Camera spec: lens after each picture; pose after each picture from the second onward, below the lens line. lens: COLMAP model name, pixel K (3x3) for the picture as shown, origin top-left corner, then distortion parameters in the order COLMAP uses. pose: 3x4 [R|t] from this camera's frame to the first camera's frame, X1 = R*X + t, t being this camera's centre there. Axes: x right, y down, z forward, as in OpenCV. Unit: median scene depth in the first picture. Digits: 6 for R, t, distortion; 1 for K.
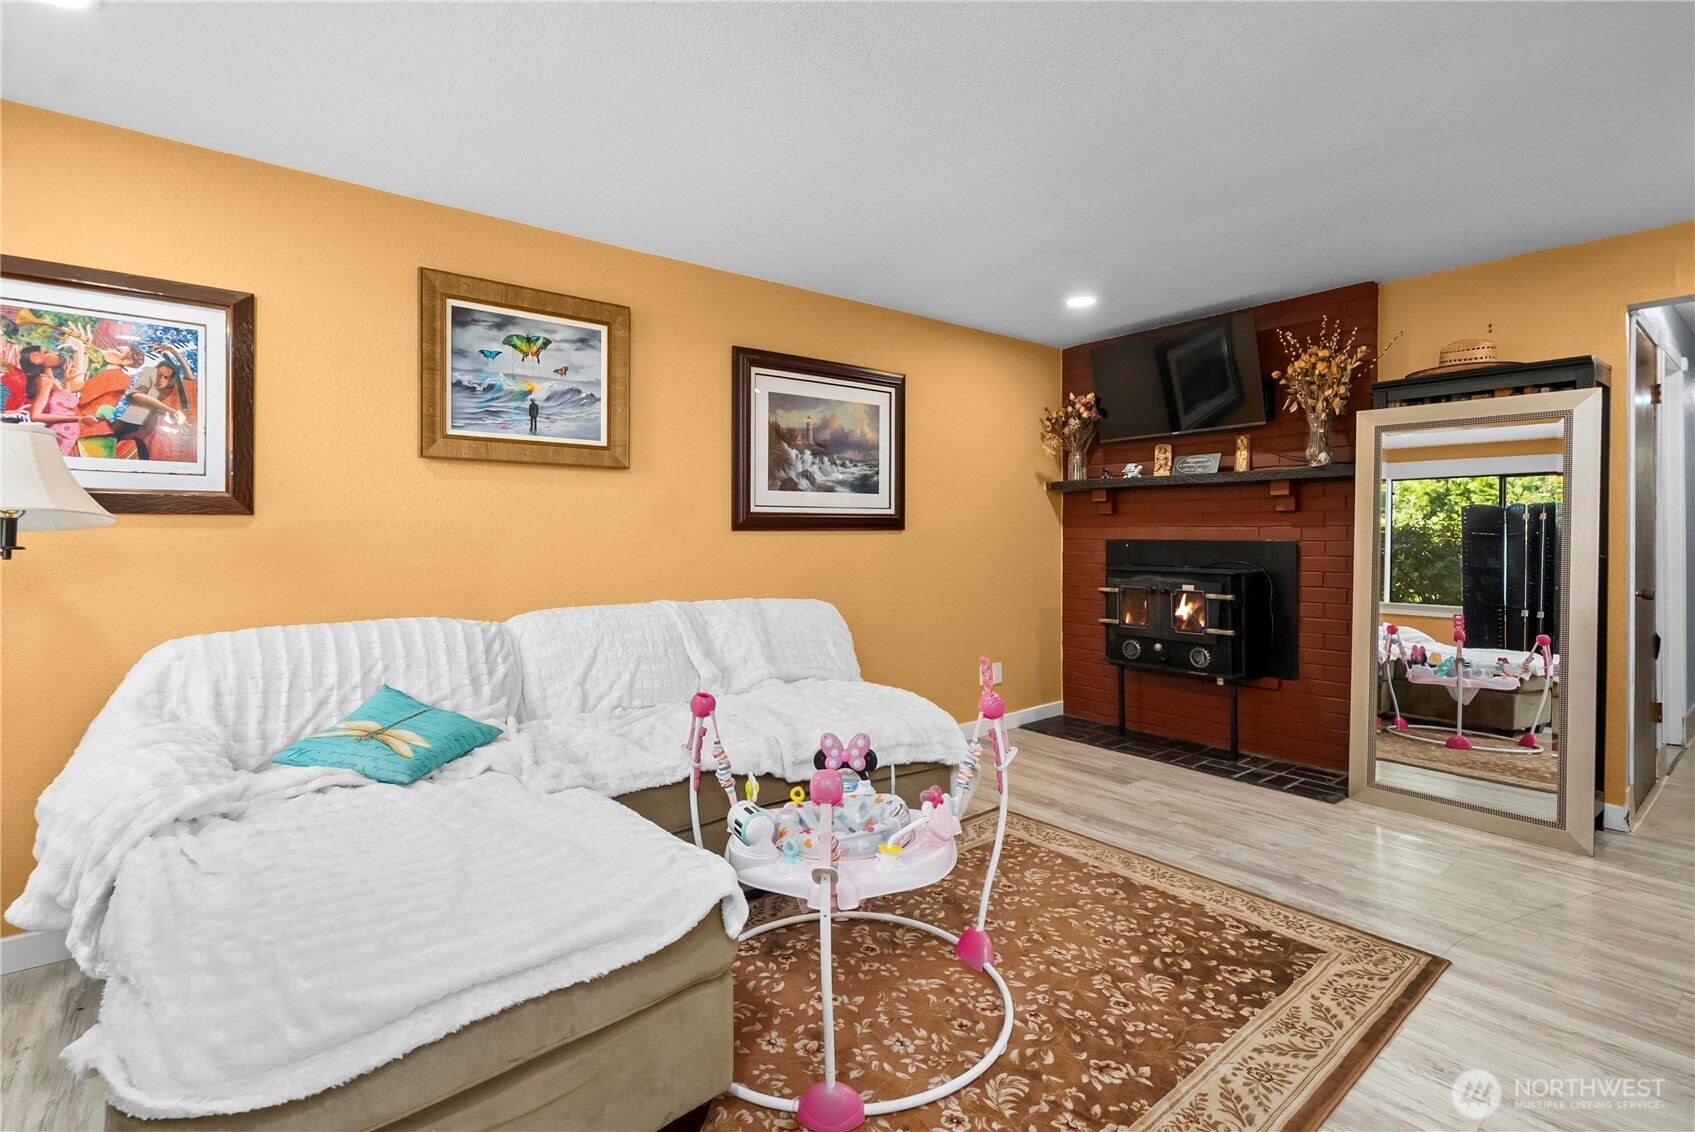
lens RADIAL K [[795.3, 0, 846.2], [0, 795.3, 538.8], [0, 0, 1]] dist [0.000050, 0.000279]
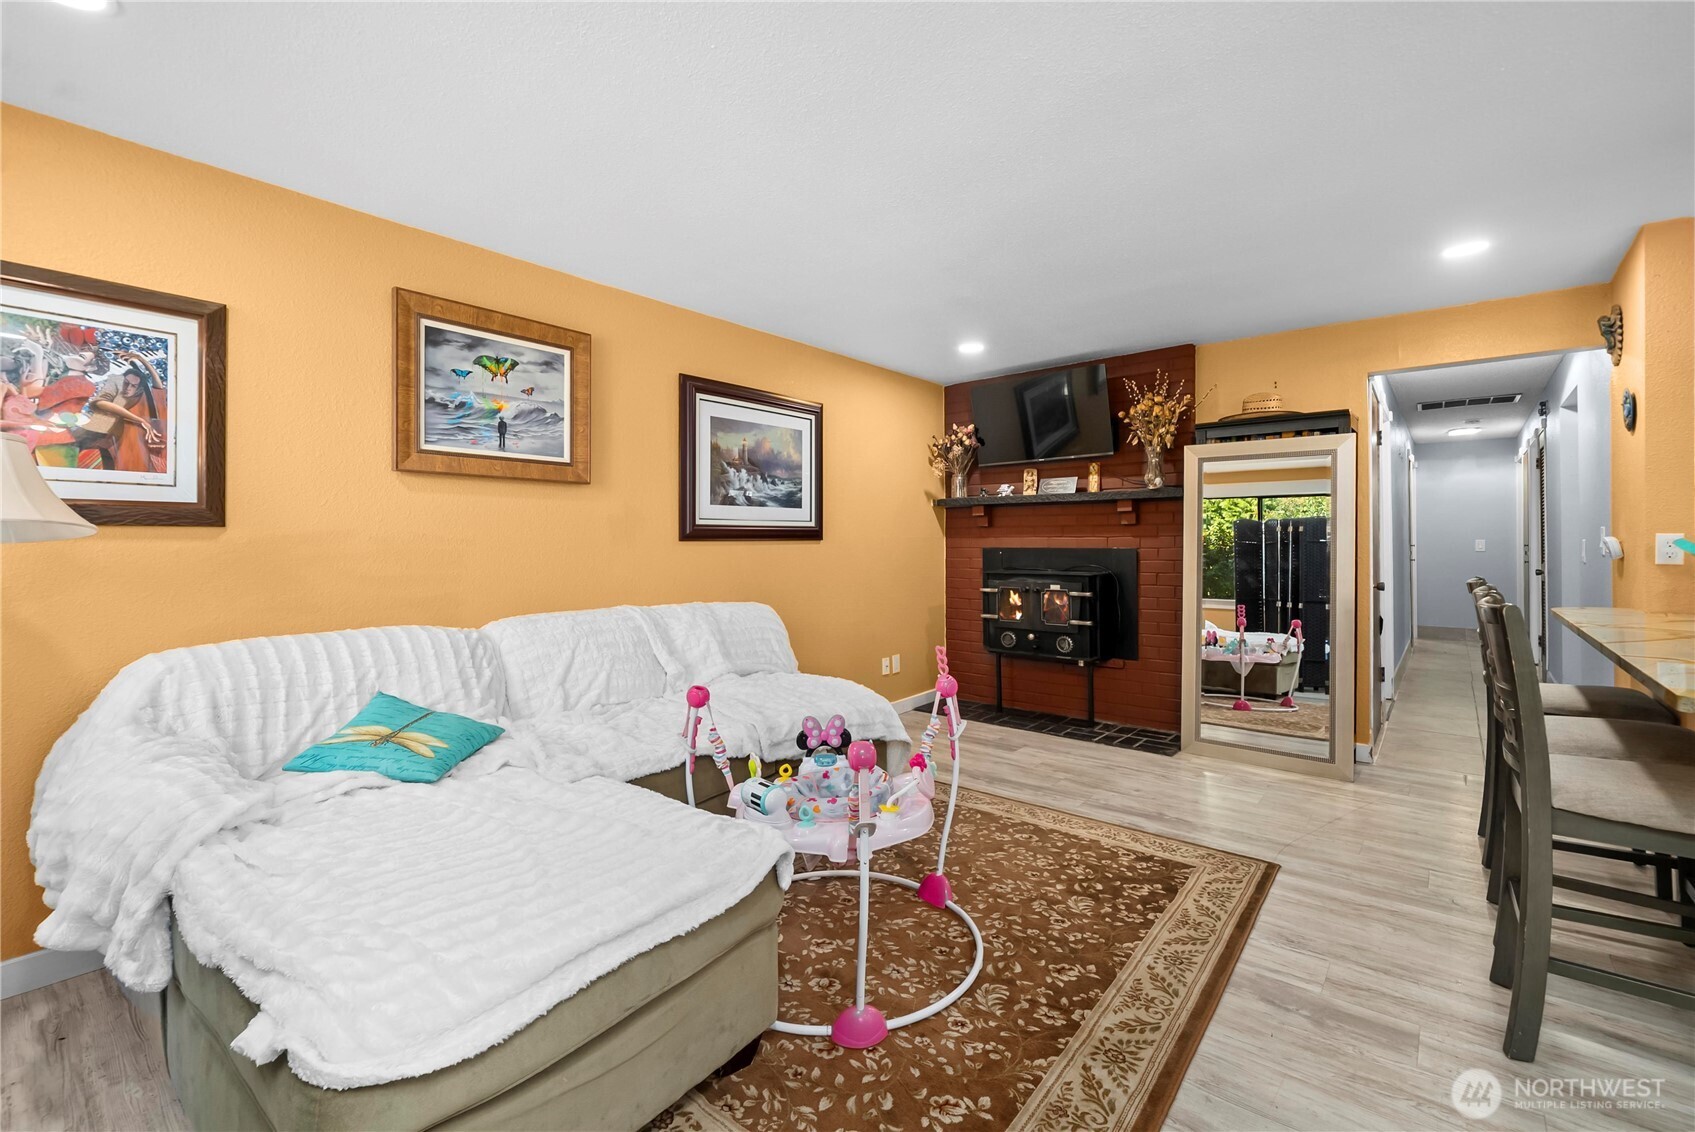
lens RADIAL K [[722.8, 0, 848.4], [0, 722.8, 544.4], [0, 0, 1]] dist [-0.001241, -0.000466]
pose [[0.980808, -0.003467, 0.194946, -0.155160], [0.004620, 0.999974, -0.005461, 0.000882], [-0.194922, 0.006257, 0.980799, -0.036604]]
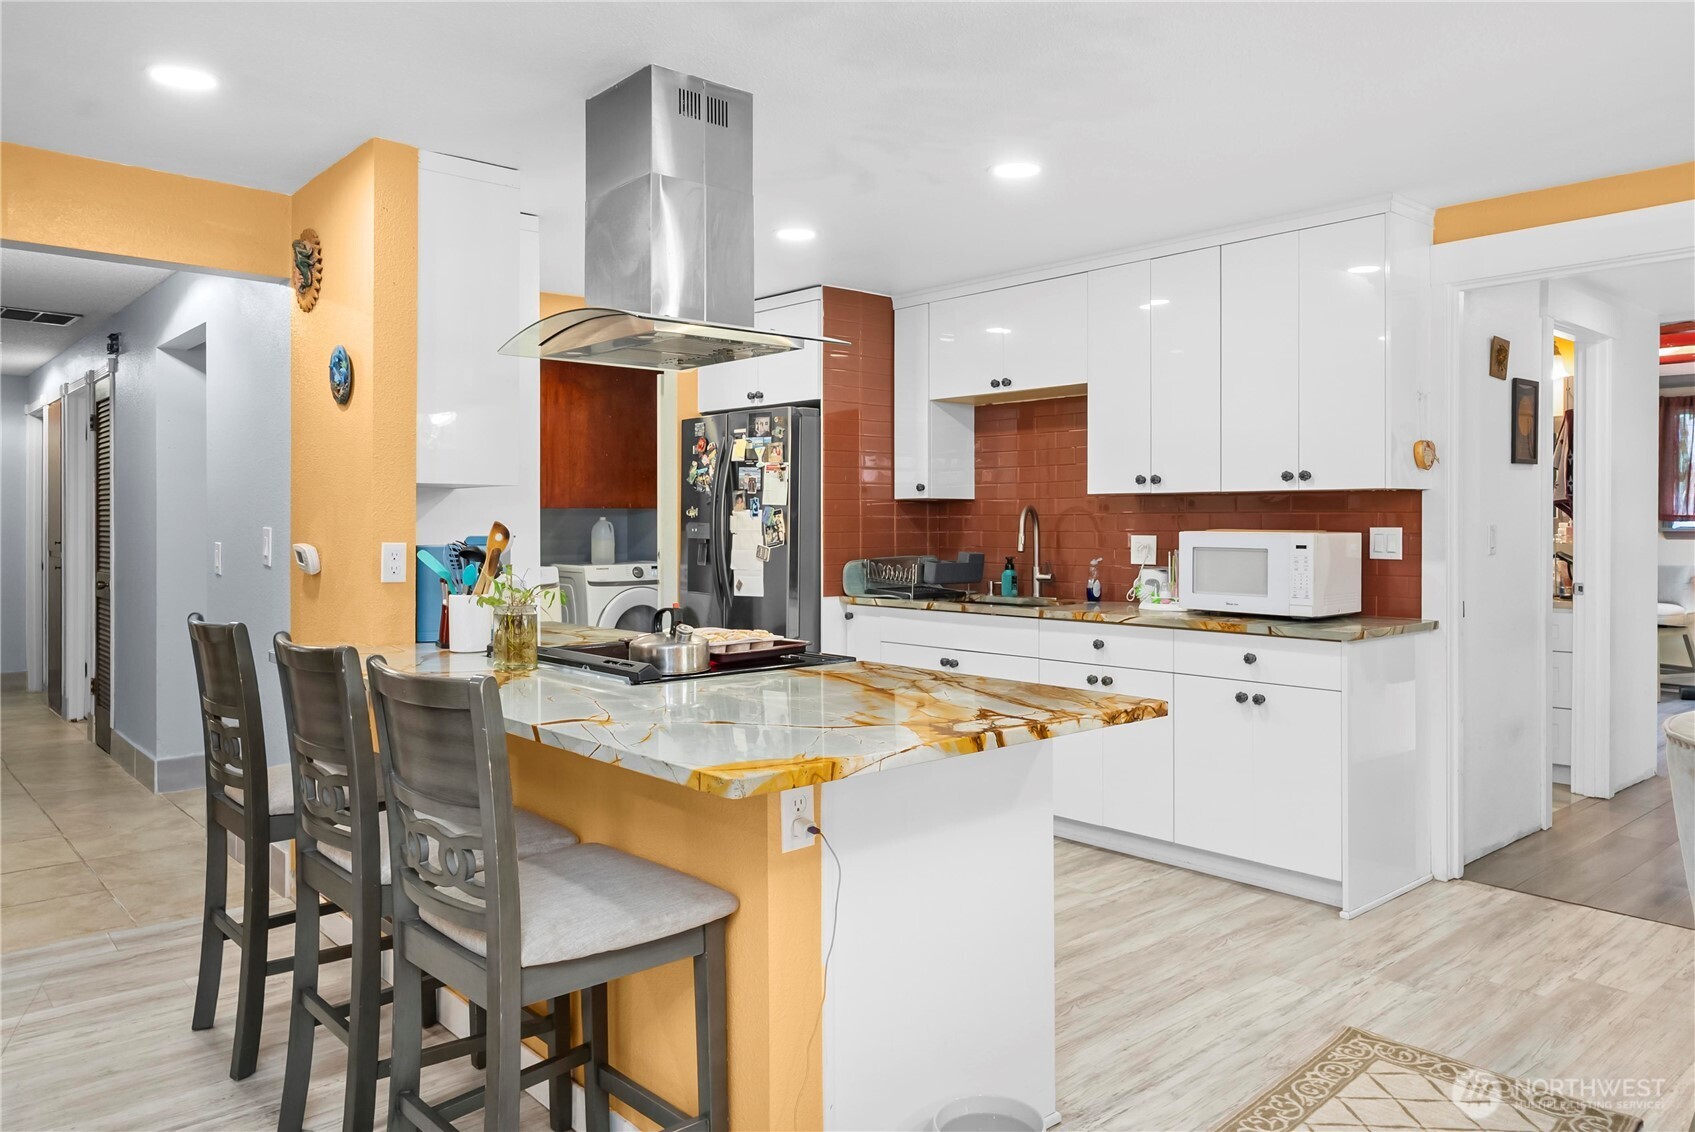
lens RADIAL K [[1187.3, 0, 851.0], [0, 1187.3, 525.0], [0, 0, 1]] dist [-0.001846, 0.000344]
pose [[-0.035787, 0.001247, 0.999359, -0.142458], [0.006642, 0.999977, -0.001009, -0.030927], [-0.999337, 0.006601, -0.035794, 0.289889]]
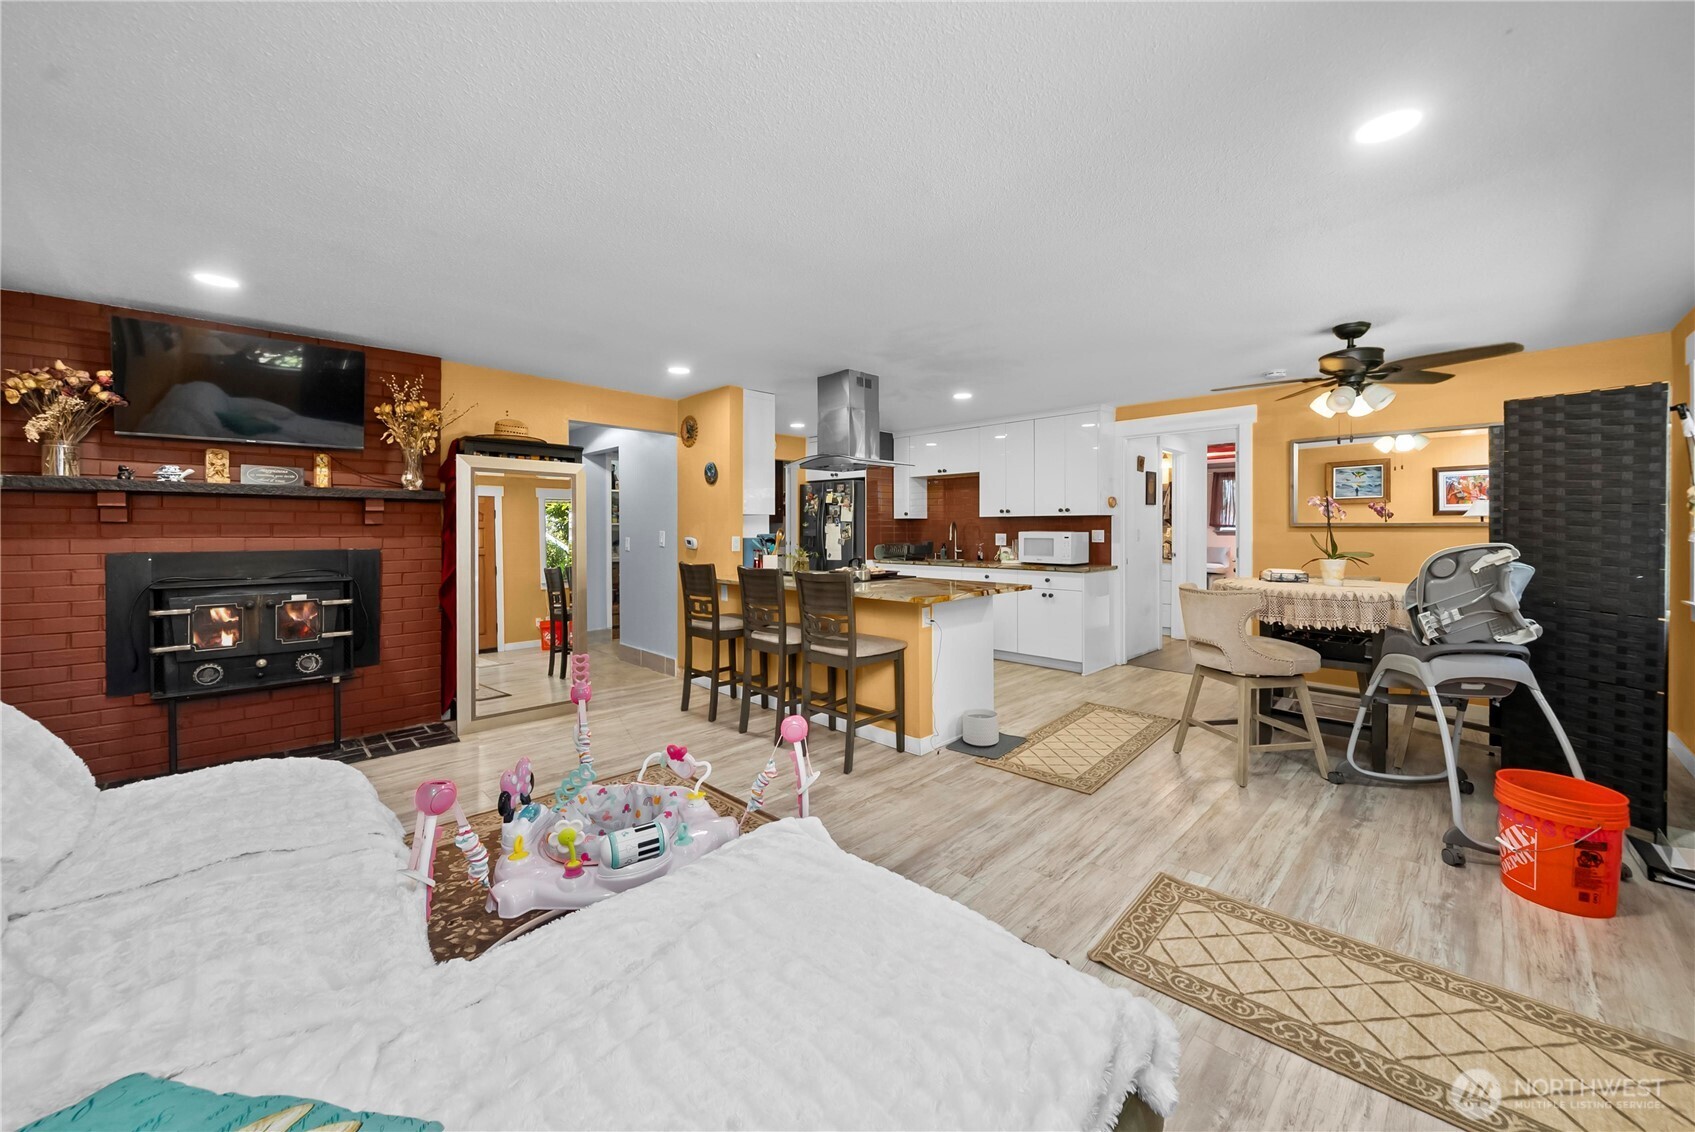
lens RADIAL K [[643.1, 0, 849.7], [0, 643.1, 531.1], [0, 0, 1]] dist [0.000129, -0.000040]
pose [[-0.096477, 0.000045, 0.995335, -0.758685], [0.009032, 0.999959, 0.000831, -0.030174], [-0.995294, 0.009070, -0.096474, 0.610646]]
